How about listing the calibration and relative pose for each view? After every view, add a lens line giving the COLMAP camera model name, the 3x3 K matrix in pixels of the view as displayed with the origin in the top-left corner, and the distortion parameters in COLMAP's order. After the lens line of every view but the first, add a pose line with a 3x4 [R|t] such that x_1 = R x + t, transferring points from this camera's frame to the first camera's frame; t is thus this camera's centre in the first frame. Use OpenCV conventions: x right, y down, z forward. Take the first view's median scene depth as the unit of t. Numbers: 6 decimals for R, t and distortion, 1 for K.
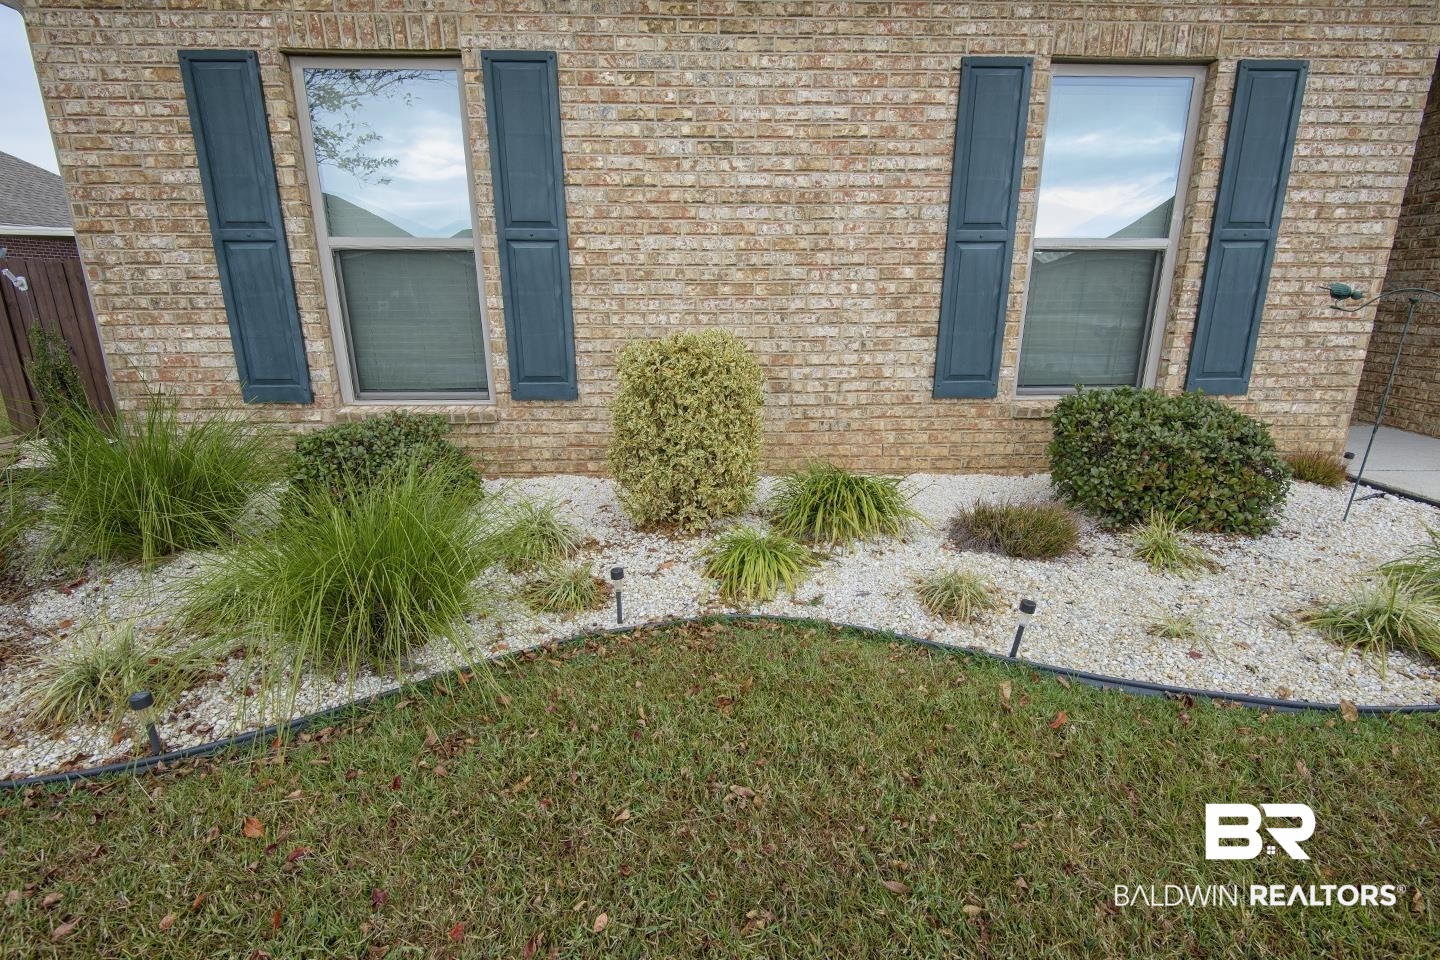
lens RADIAL K [[661.2, 0, 717.8], [0, 661.2, 480.0], [0, 0, 1]] dist [0.012890, -0.005629]
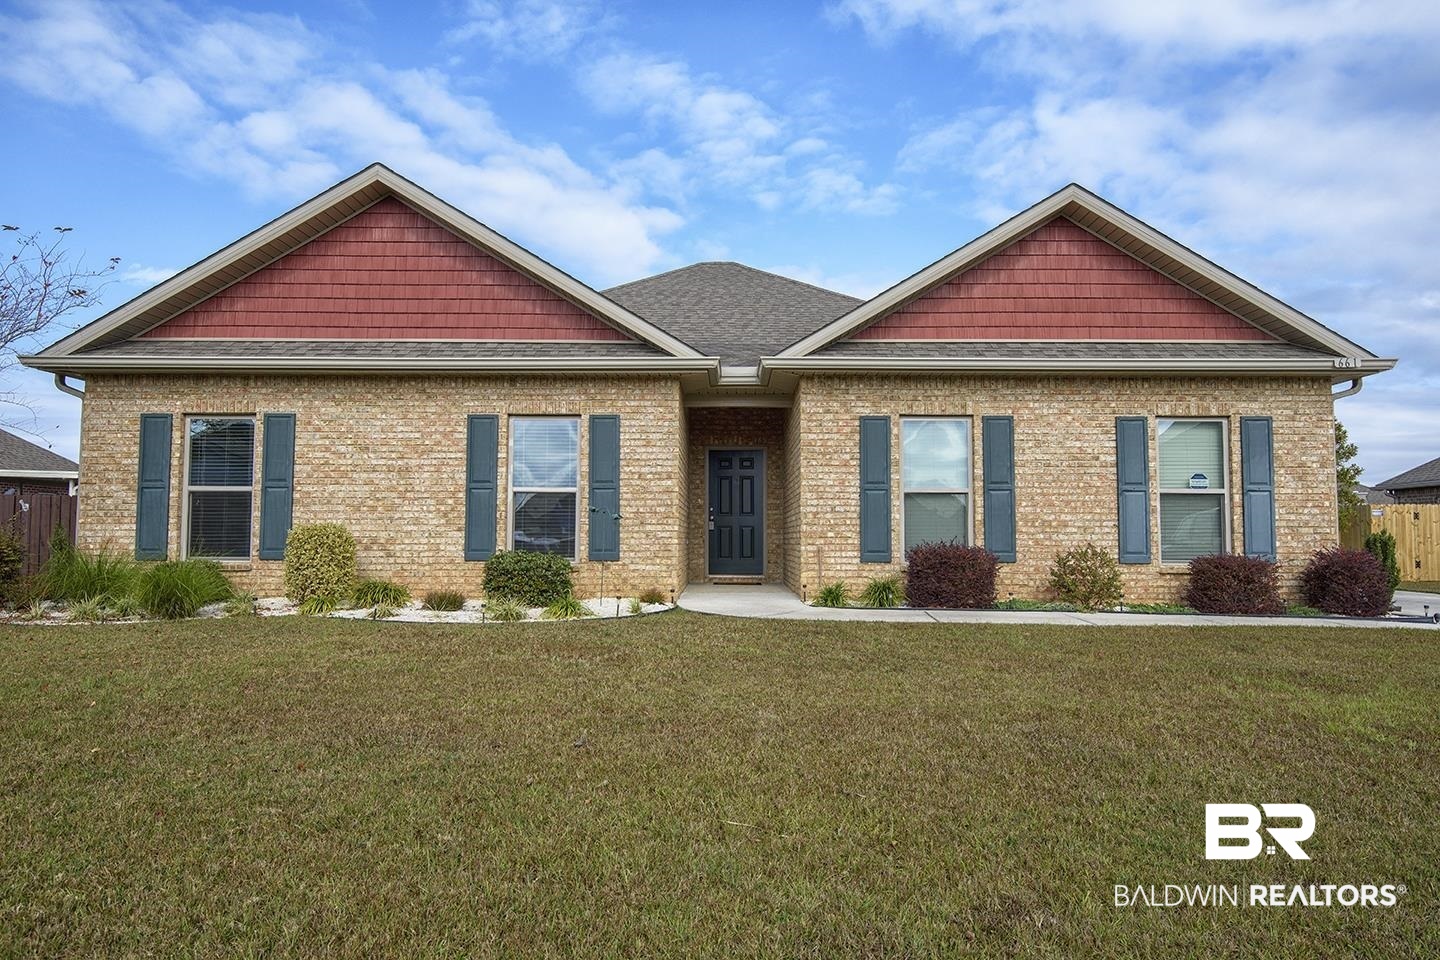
lens RADIAL K [[998.0, 0, 721.2], [0, 998.0, 481.2], [0, 0, 1]] dist [0.019948, -0.018002]
pose [[0.999113, 0.002536, -0.042038, 1.348123], [-0.016109, 0.945290, -0.325835, 0.689171], [0.038911, 0.326223, 0.944492, -2.119715]]
